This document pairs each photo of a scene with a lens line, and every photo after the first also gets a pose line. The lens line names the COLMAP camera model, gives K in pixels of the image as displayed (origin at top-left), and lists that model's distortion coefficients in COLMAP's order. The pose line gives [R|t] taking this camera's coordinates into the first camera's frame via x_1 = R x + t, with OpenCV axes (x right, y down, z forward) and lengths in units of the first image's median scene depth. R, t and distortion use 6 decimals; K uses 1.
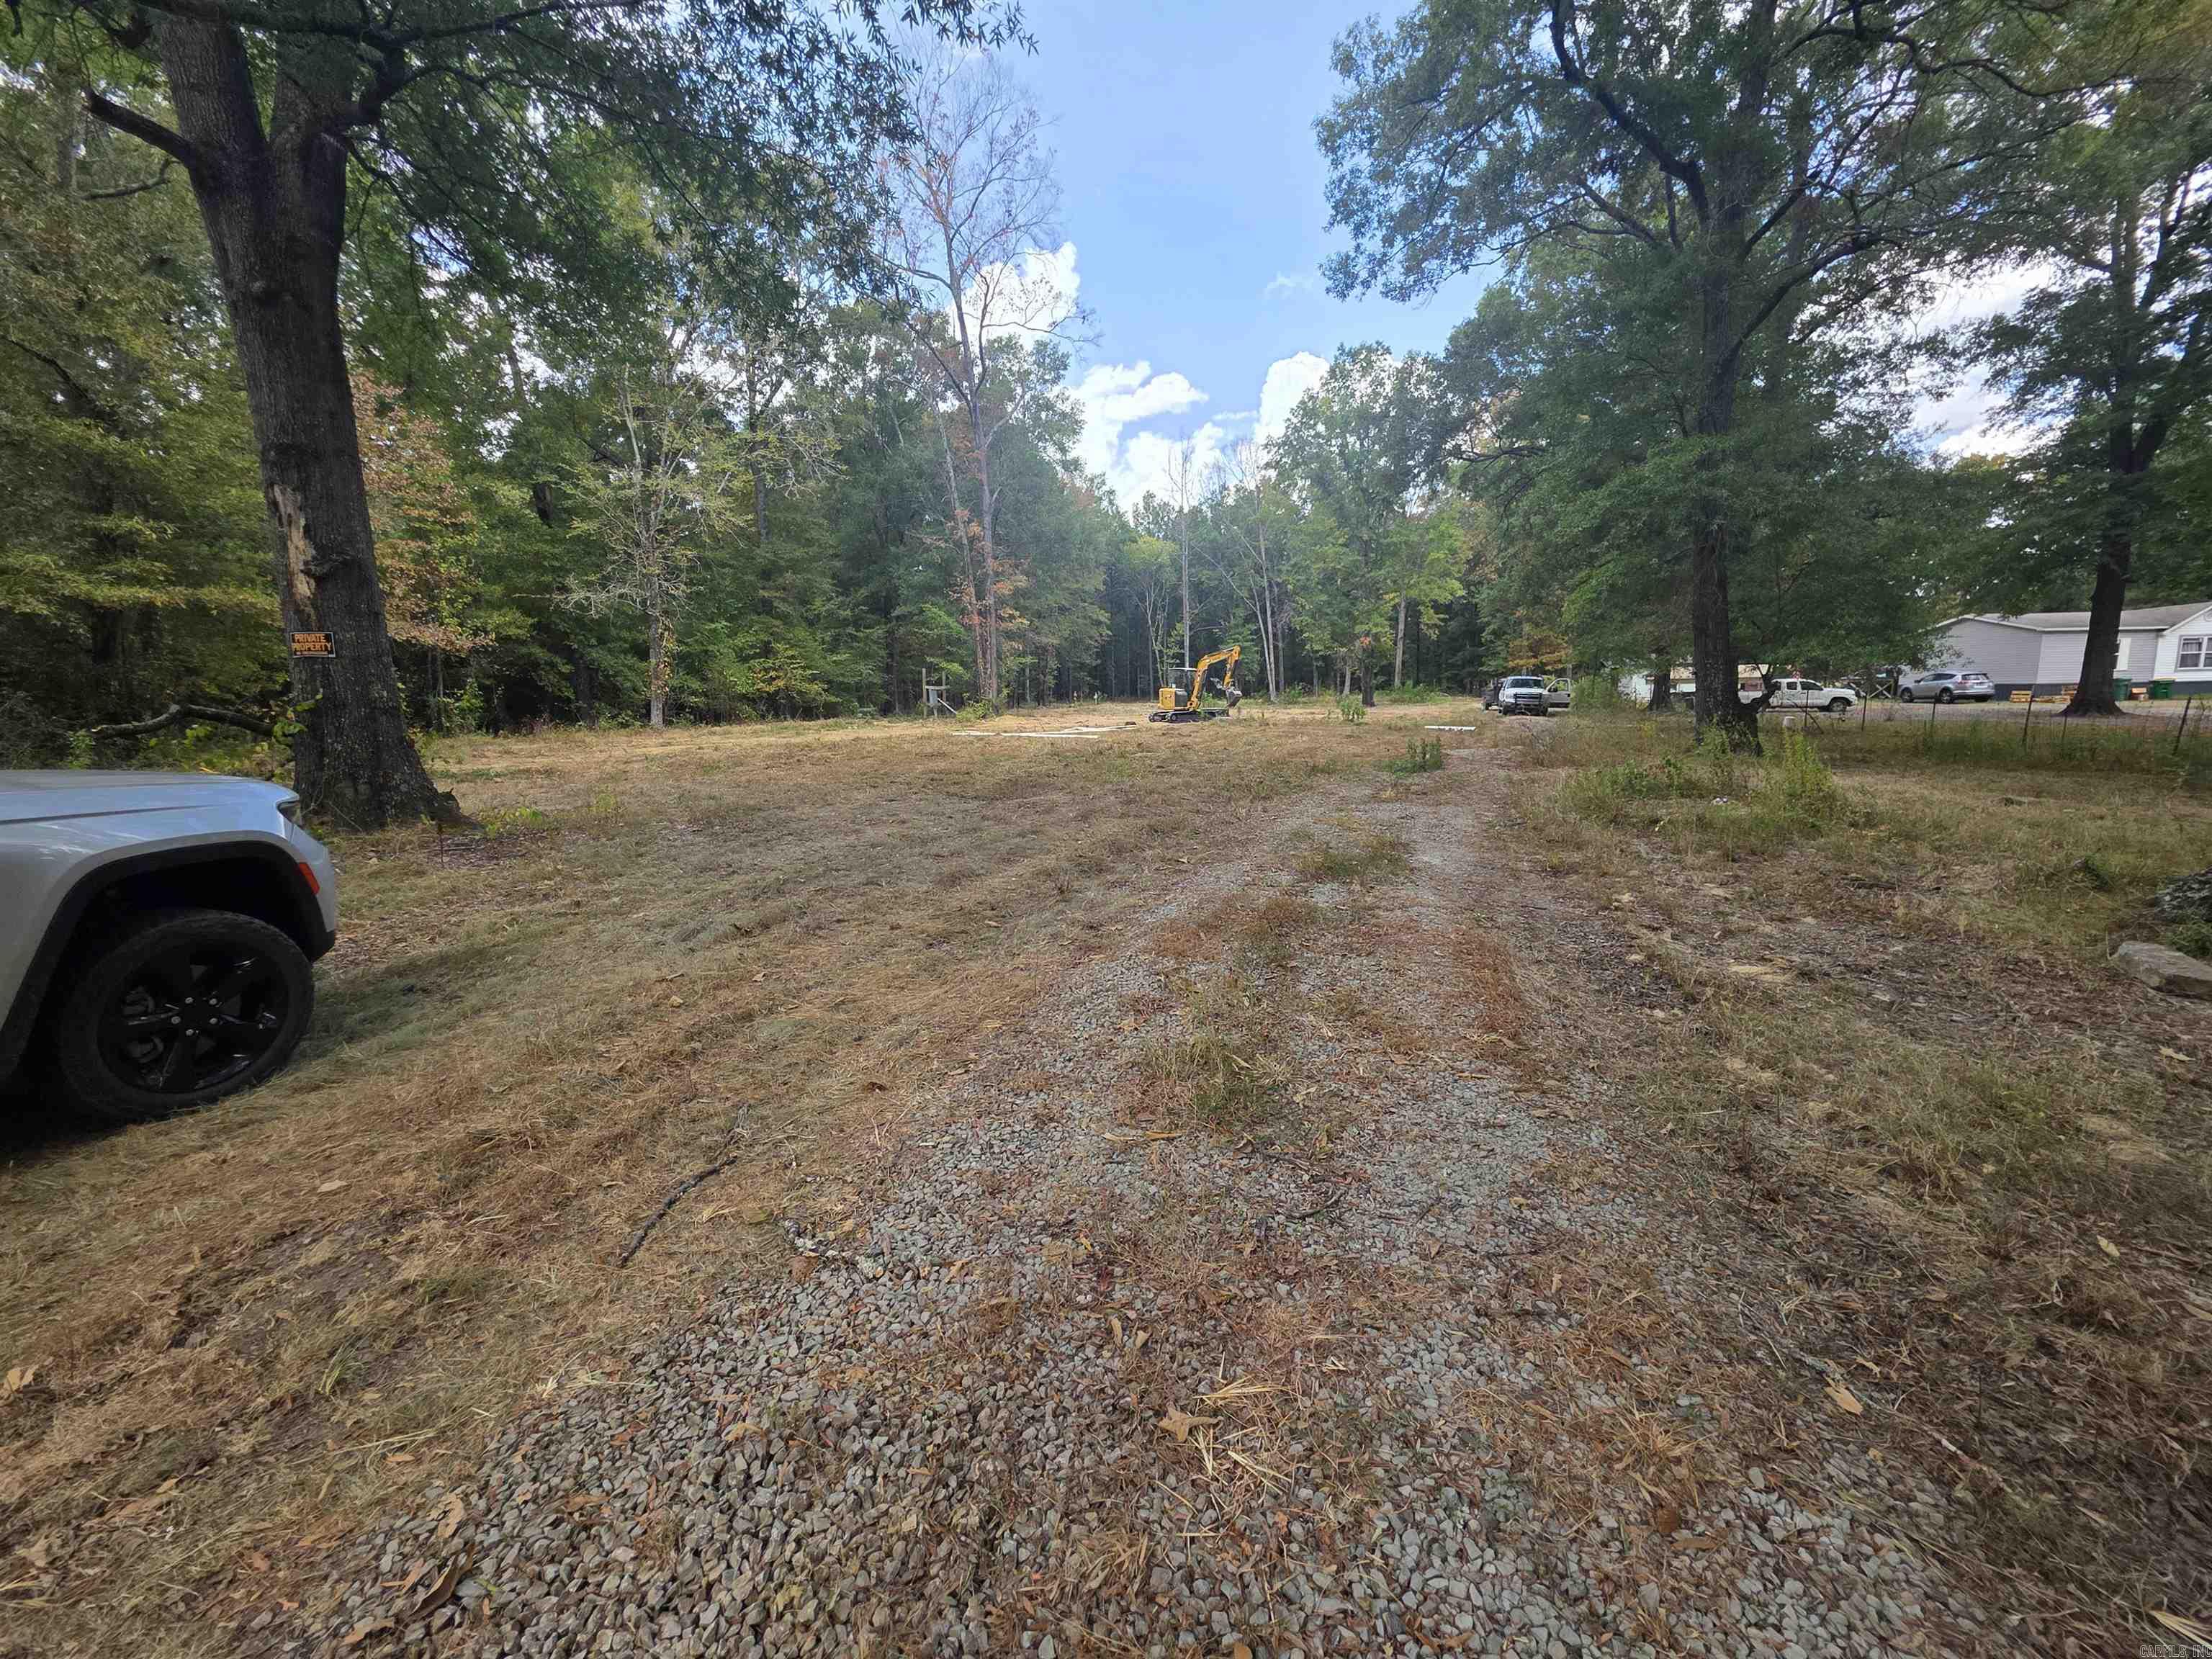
lens RADIAL K [[889.5, 0, 1115.6], [0, 889.5, 816.7], [0, 0, 1]] dist [0.006391, -0.000513]
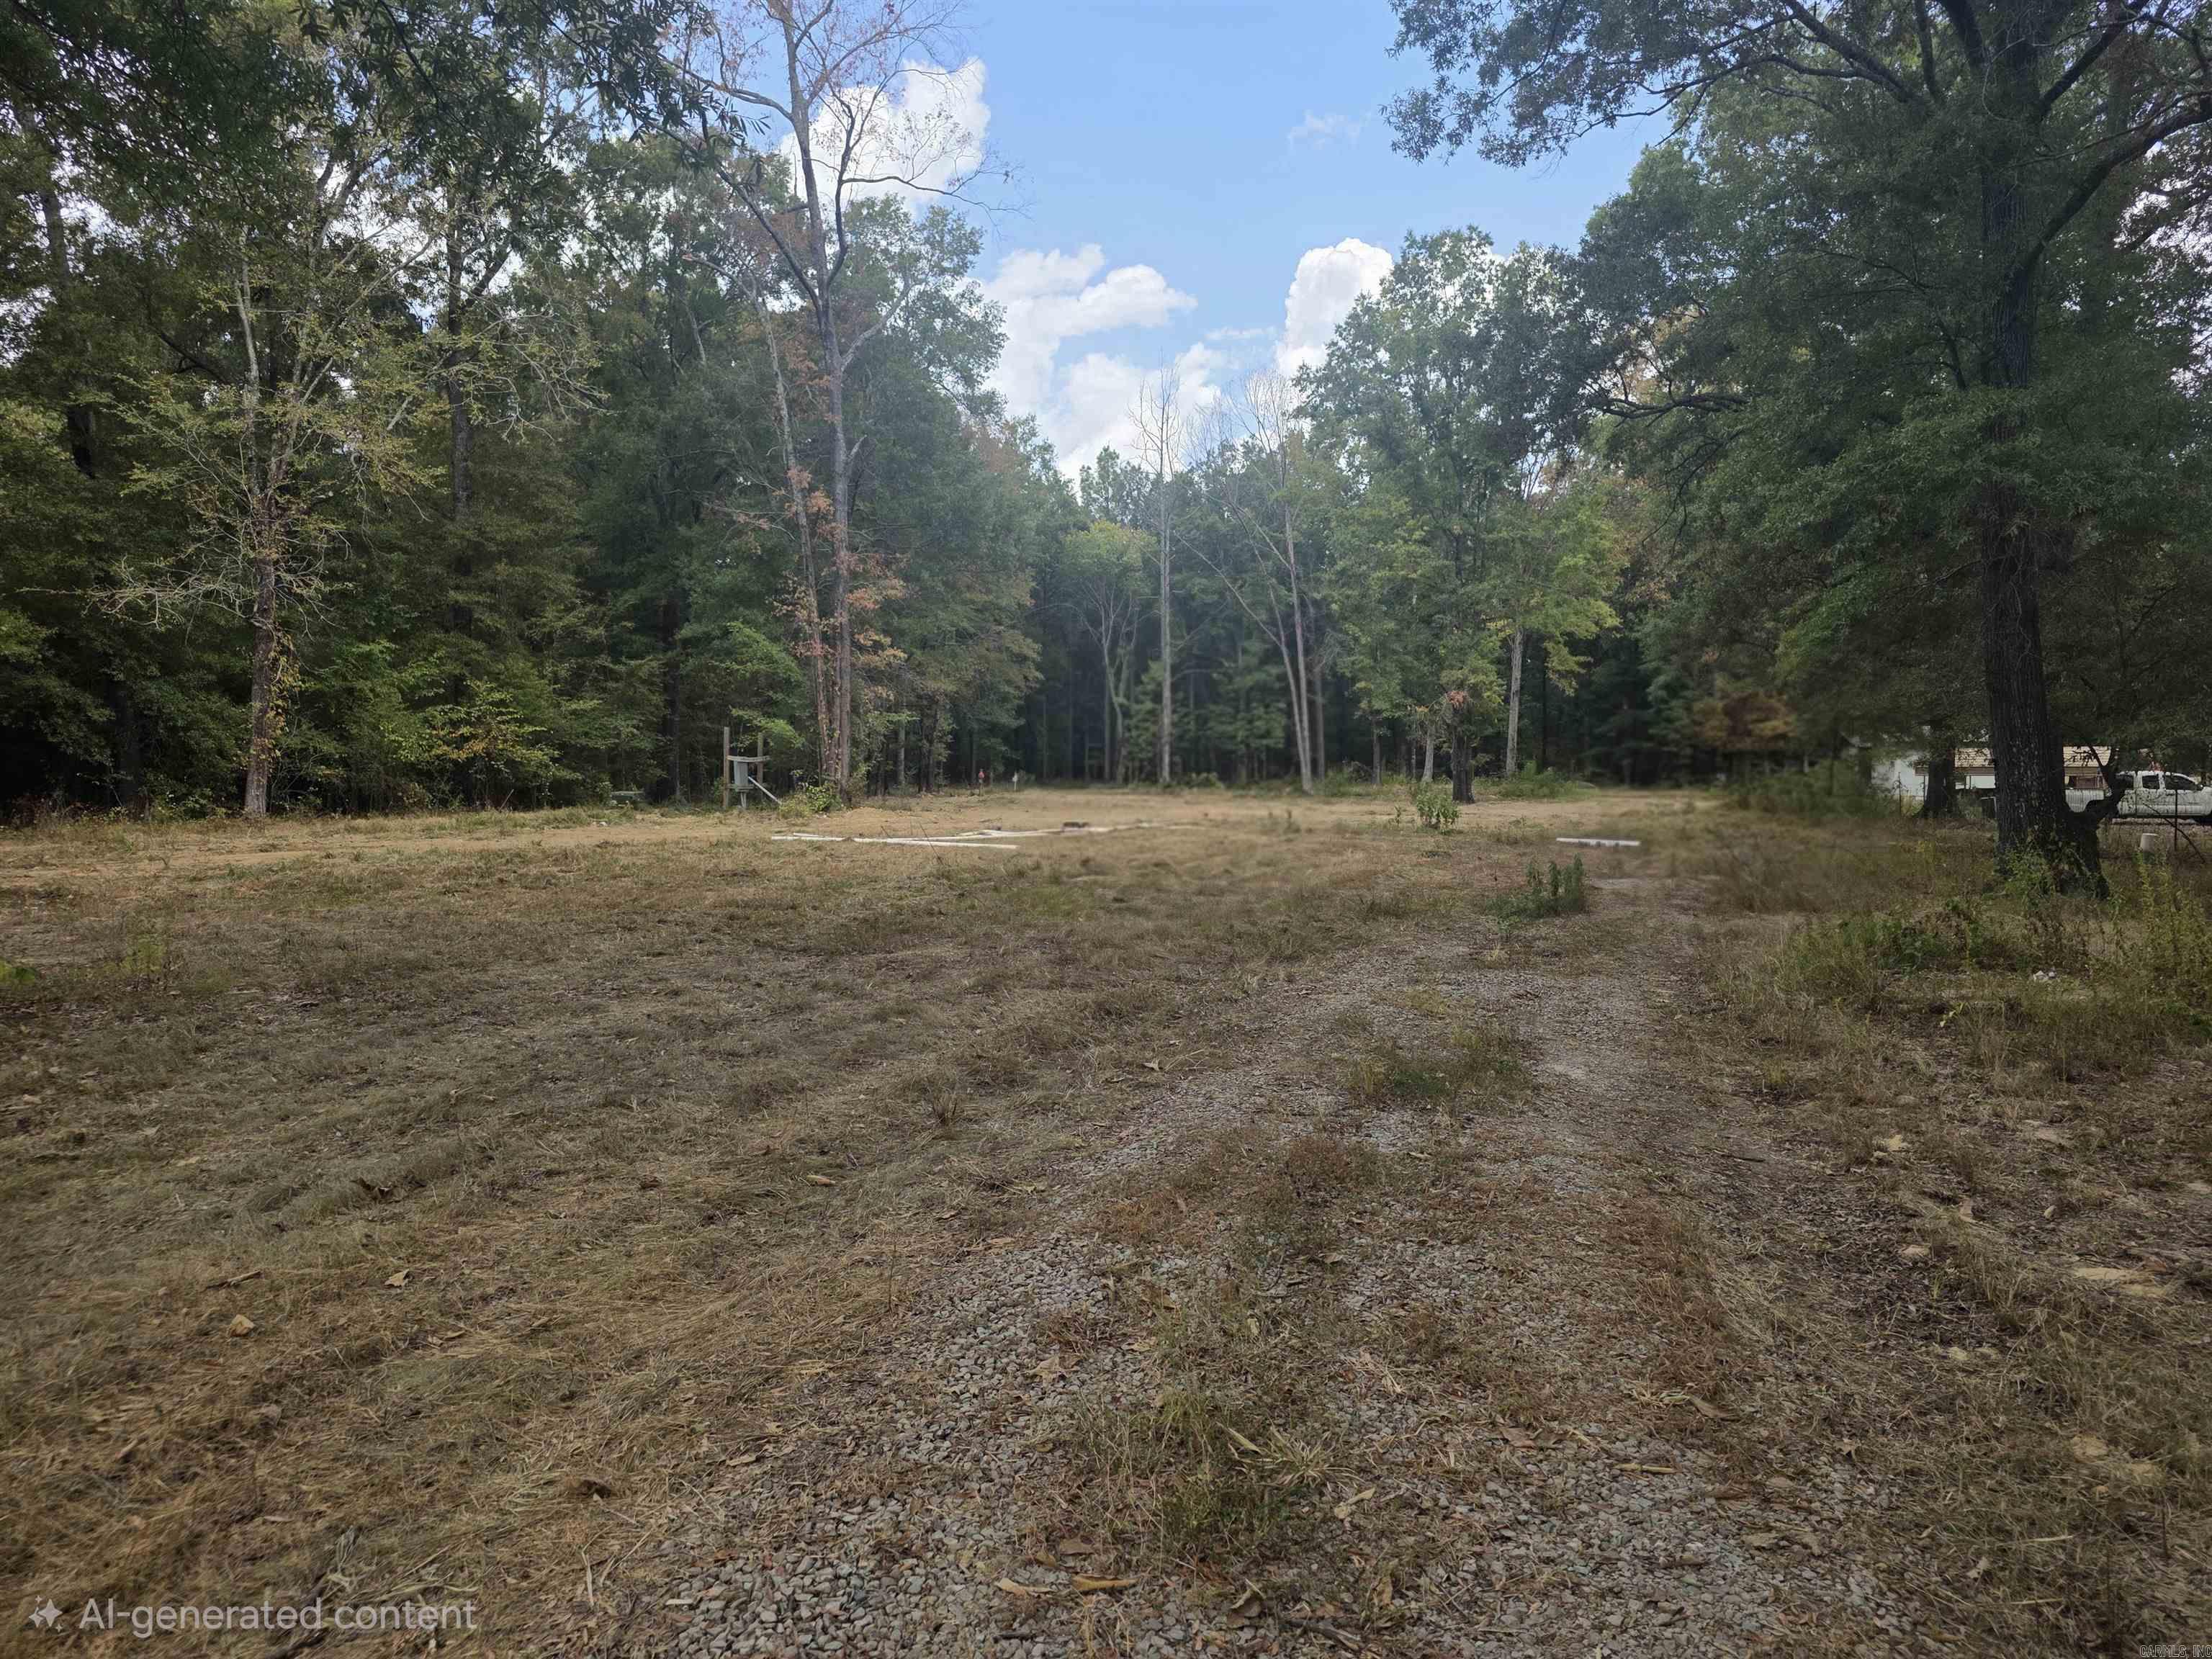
lens RADIAL K [[1488.6, 0, 1106.6], [0, 1488.6, 828.8], [0, 0, 1]] dist [0.052228, -0.039642]
pose [[0.999052, 0.017504, 0.039866, 0.000911], [-0.013429, 0.994869, -0.100280, -0.002282], [-0.041417, 0.099649, 0.994160, 0.000478]]
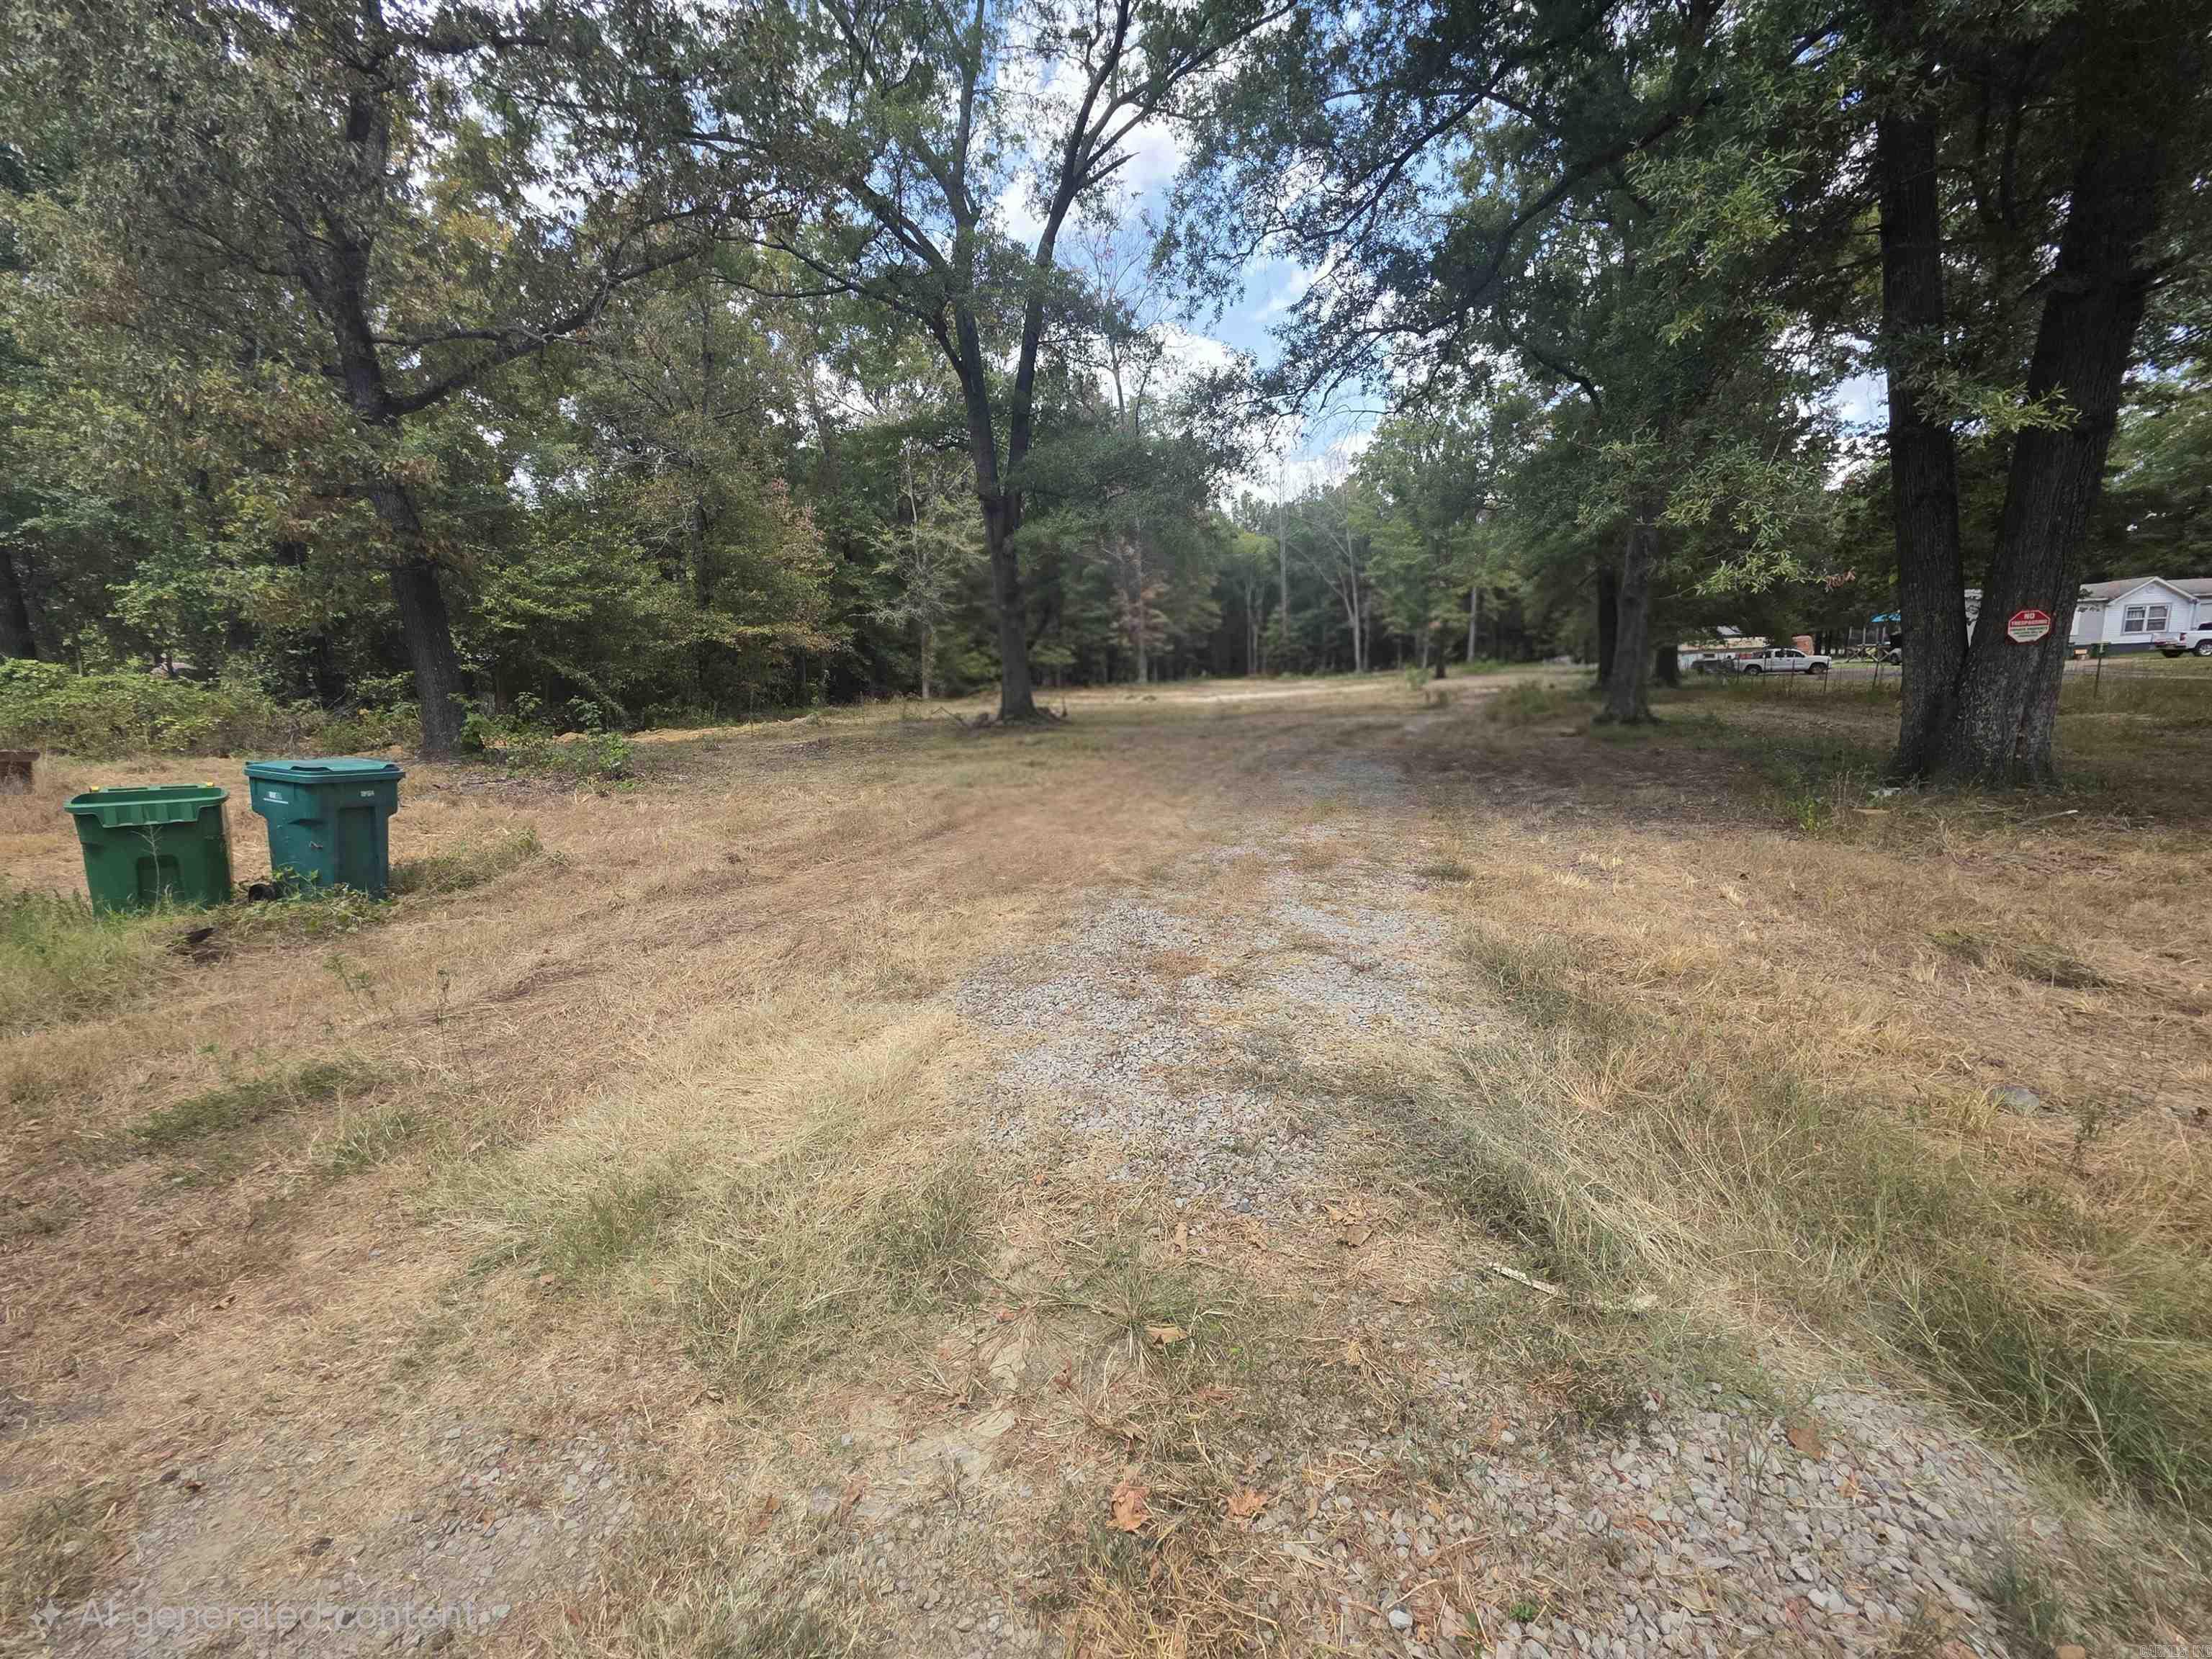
lens RADIAL K [[889.5, 0, 1131.6], [0, 889.5, 786.3], [0, 0, 1]] dist [0.006391, -0.000513]
pose [[0.996739, -0.010437, -0.080017, -0.078245], [0.009670, 0.999904, -0.009969, 0.063758], [0.080113, 0.009163, 0.996744, -0.483263]]
